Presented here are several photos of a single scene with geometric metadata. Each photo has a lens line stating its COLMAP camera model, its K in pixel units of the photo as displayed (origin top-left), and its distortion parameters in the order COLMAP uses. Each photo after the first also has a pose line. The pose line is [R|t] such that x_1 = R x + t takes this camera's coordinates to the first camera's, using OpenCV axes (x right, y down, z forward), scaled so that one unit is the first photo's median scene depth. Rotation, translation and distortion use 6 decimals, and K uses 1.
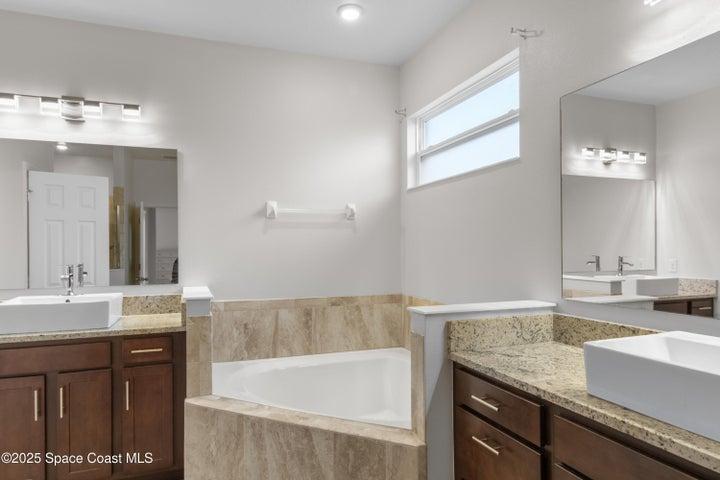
lens RADIAL K [[439.1, 0, 356.2], [0, 439.1, 249.3], [0, 0, 1]] dist [-0.000698, 0.000349]
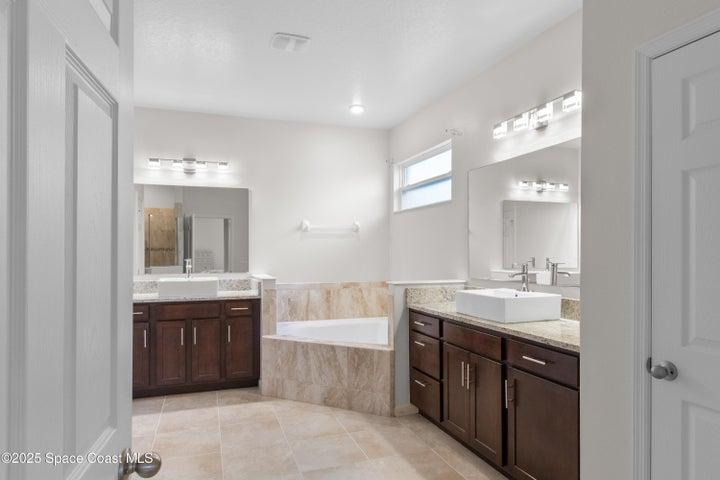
lens RADIAL K [[439.1, 0, 356.2], [0, 439.1, 249.3], [0, 0, 1]] dist [-0.000698, 0.000349]
pose [[0.999941, 0.005394, -0.009460, 0.002795], [-0.005471, 0.999952, -0.008134, 0.006294], [0.009415, 0.008186, 0.999922, -0.723980]]
